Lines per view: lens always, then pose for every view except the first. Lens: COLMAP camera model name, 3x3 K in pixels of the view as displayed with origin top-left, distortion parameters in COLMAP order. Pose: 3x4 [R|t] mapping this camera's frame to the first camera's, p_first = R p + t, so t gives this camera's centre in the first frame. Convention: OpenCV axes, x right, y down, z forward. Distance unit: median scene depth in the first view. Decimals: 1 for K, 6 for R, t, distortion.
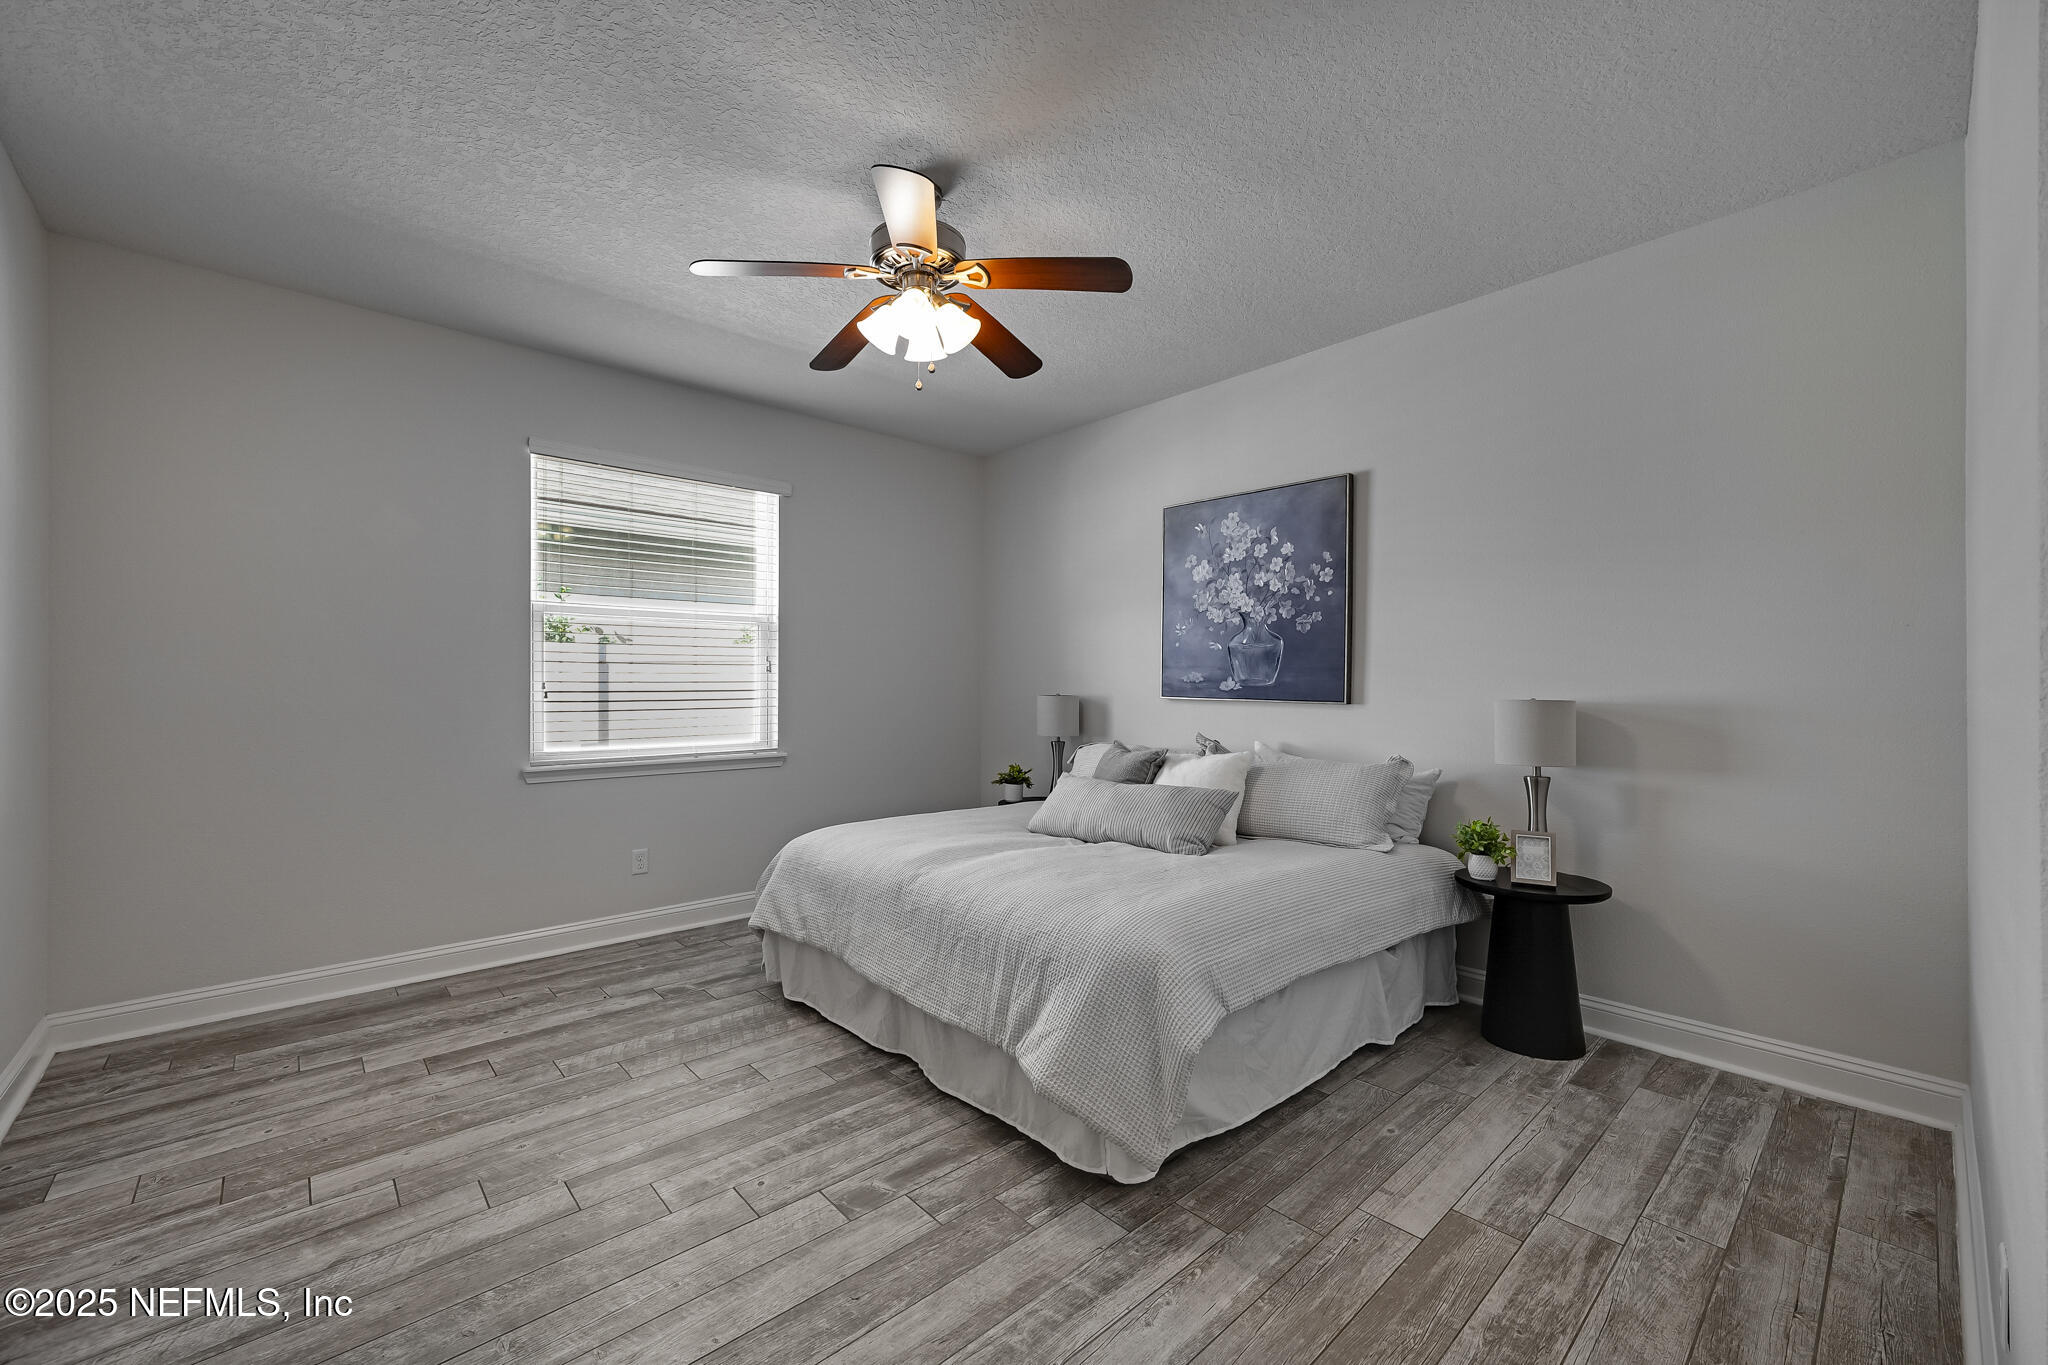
lens RADIAL K [[818.3, 0, 1017.5], [0, 818.3, 681.7], [0, 0, 1]] dist [0.003342, 0.000758]
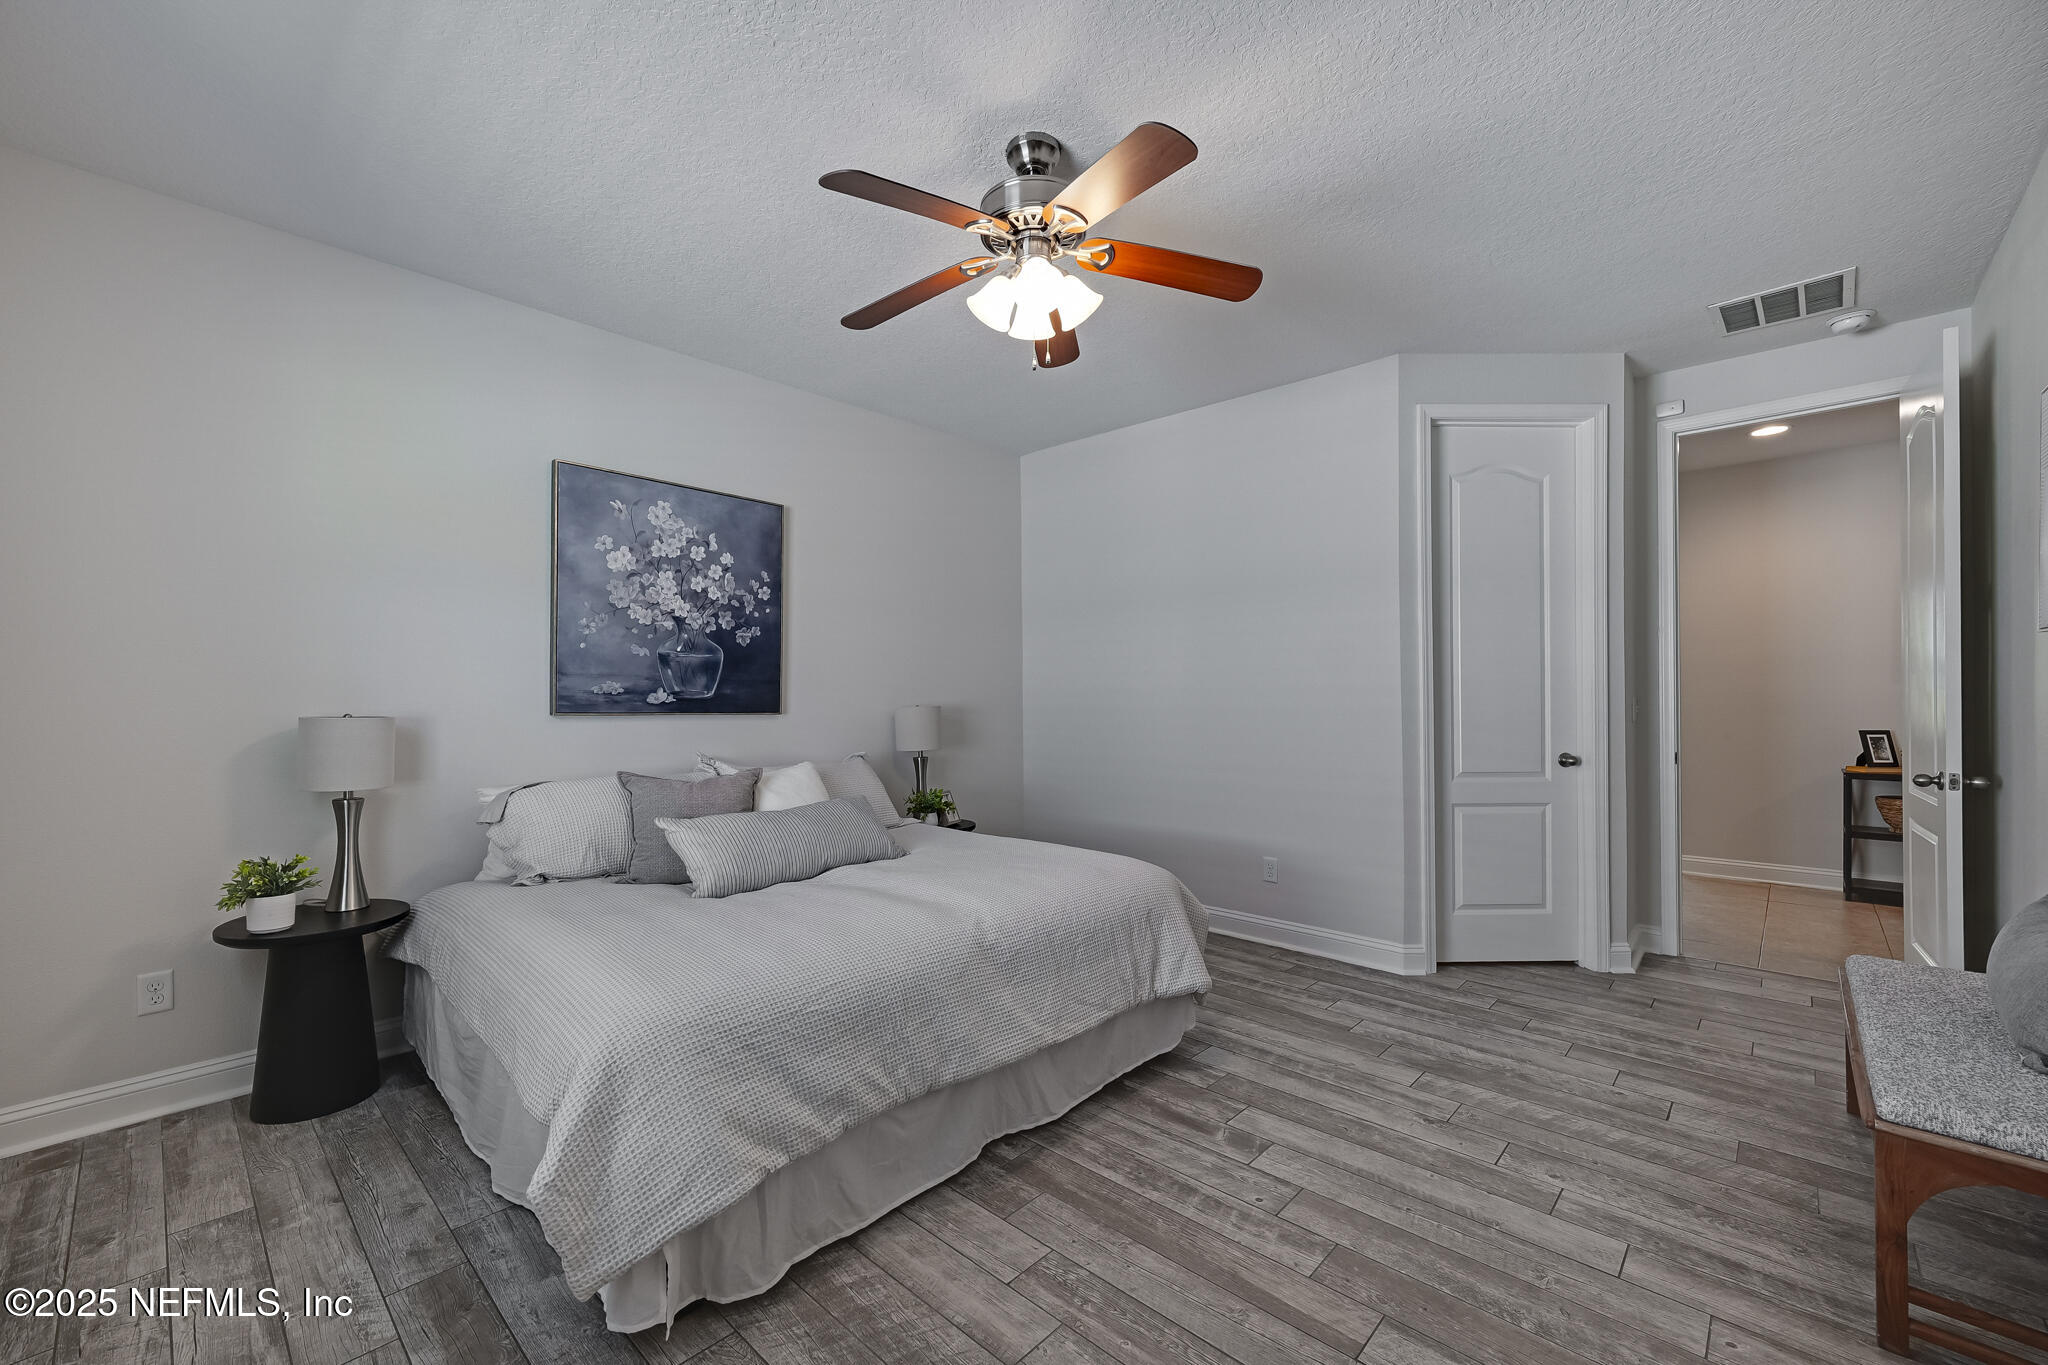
lens RADIAL K [[818.3, 0, 1012.9], [0, 818.3, 695.5], [0, 0, 1]] dist [0.003342, 0.000758]
pose [[-0.074568, -0.000482, 0.997216, -0.667959], [-0.002195, 0.999998, 0.000320, 0.001038], [-0.997213, -0.002165, -0.074569, 0.716142]]
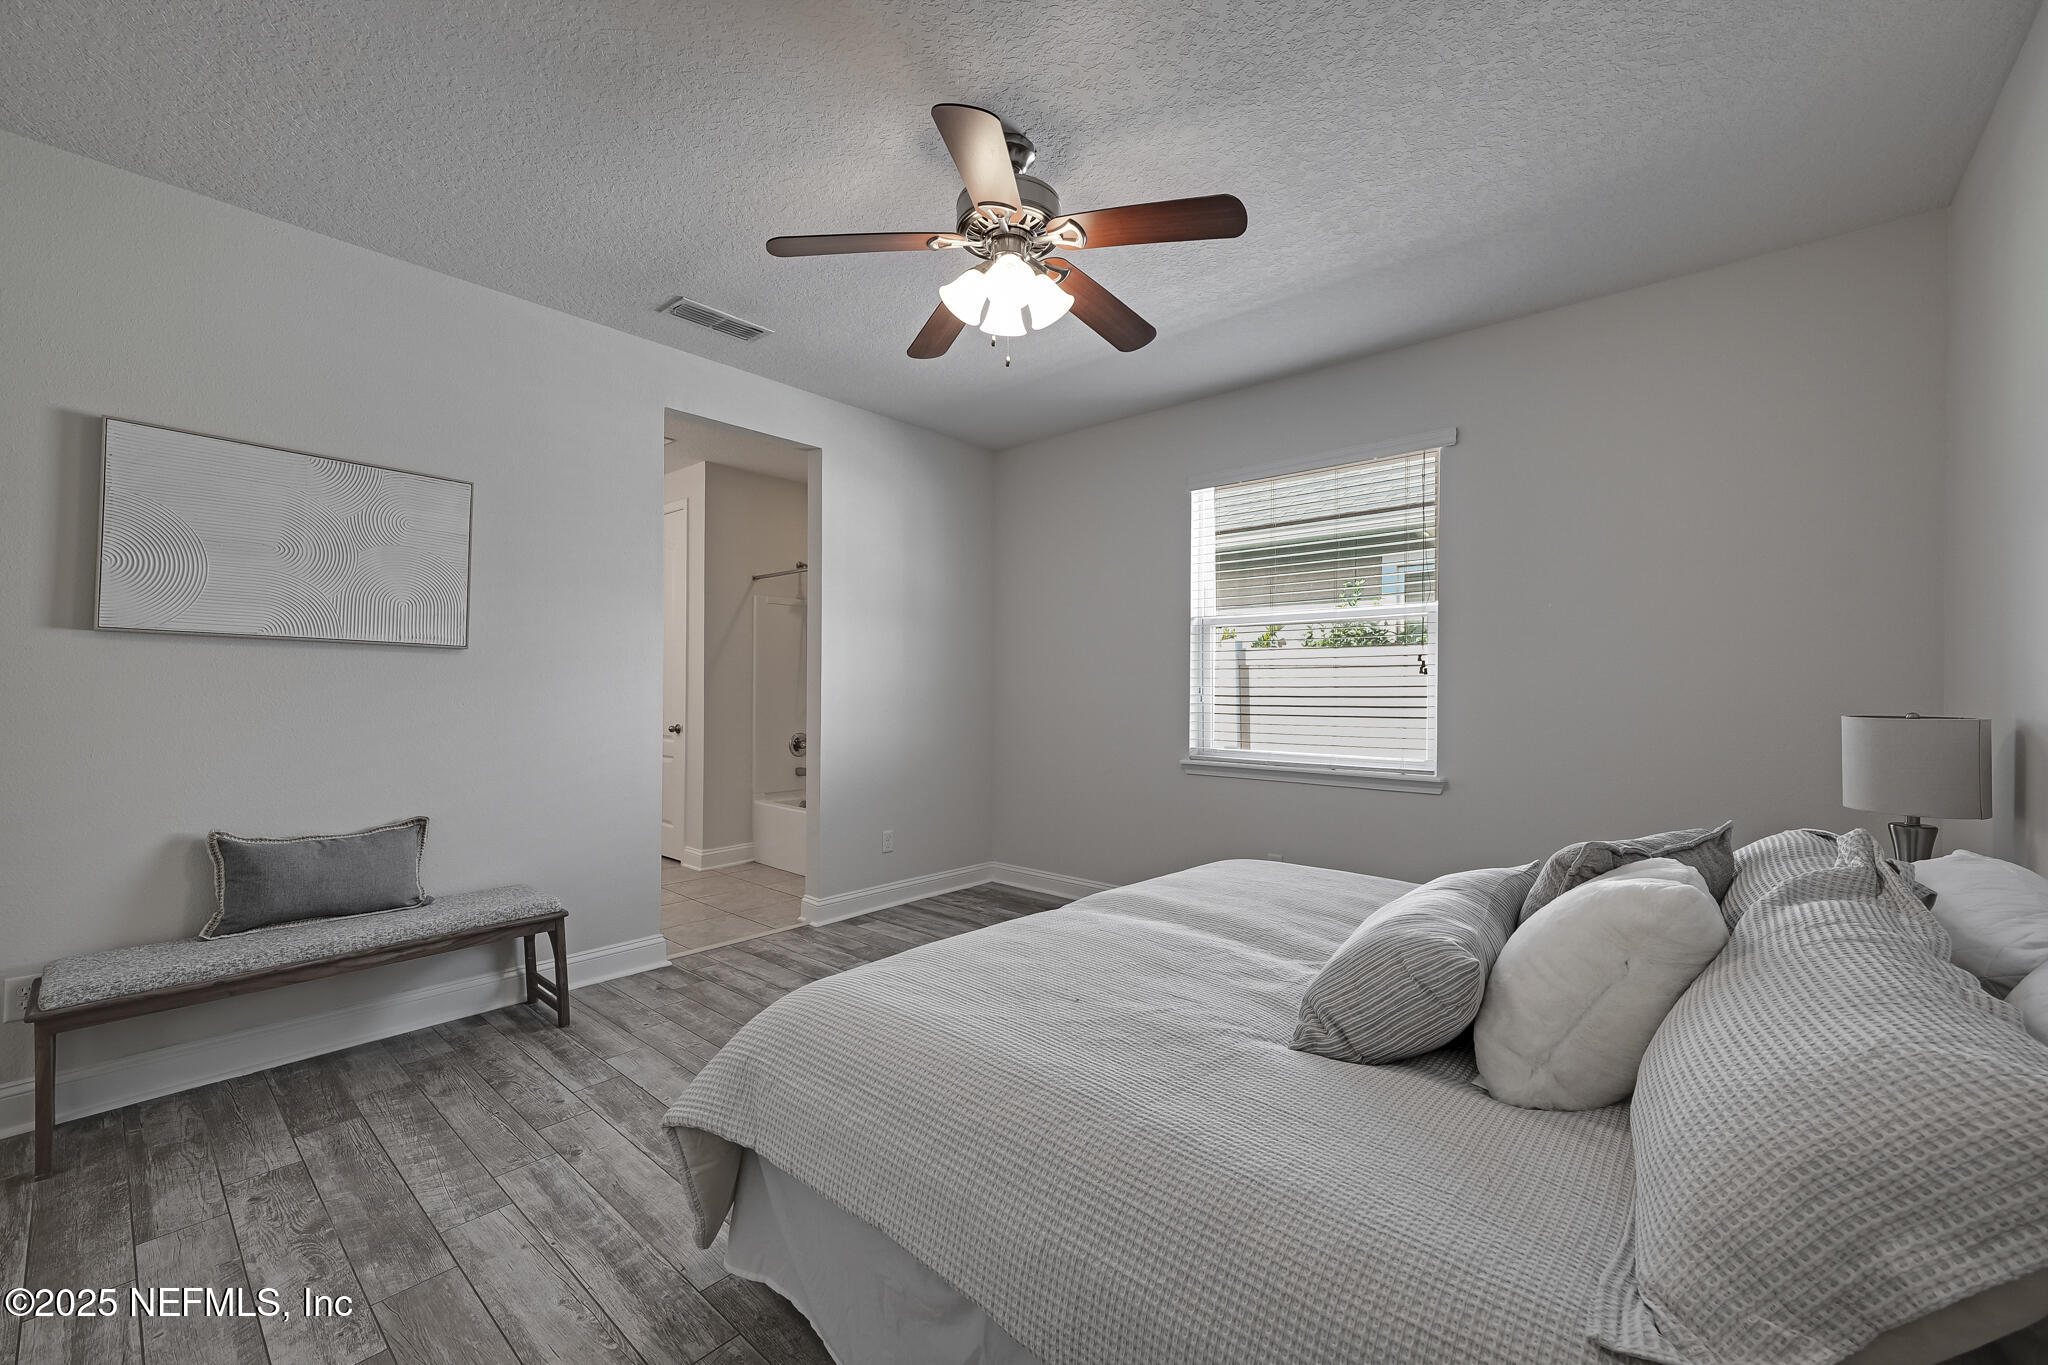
lens RADIAL K [[818.3, 0, 1013.9], [0, 818.3, 683.0], [0, 0, 1]] dist [0.003342, 0.000758]
pose [[0.110340, -0.007444, -0.993866, 0.518072], [0.002242, 0.999971, -0.007241, 0.002076], [0.993891, -0.001429, 0.110353, 0.595961]]
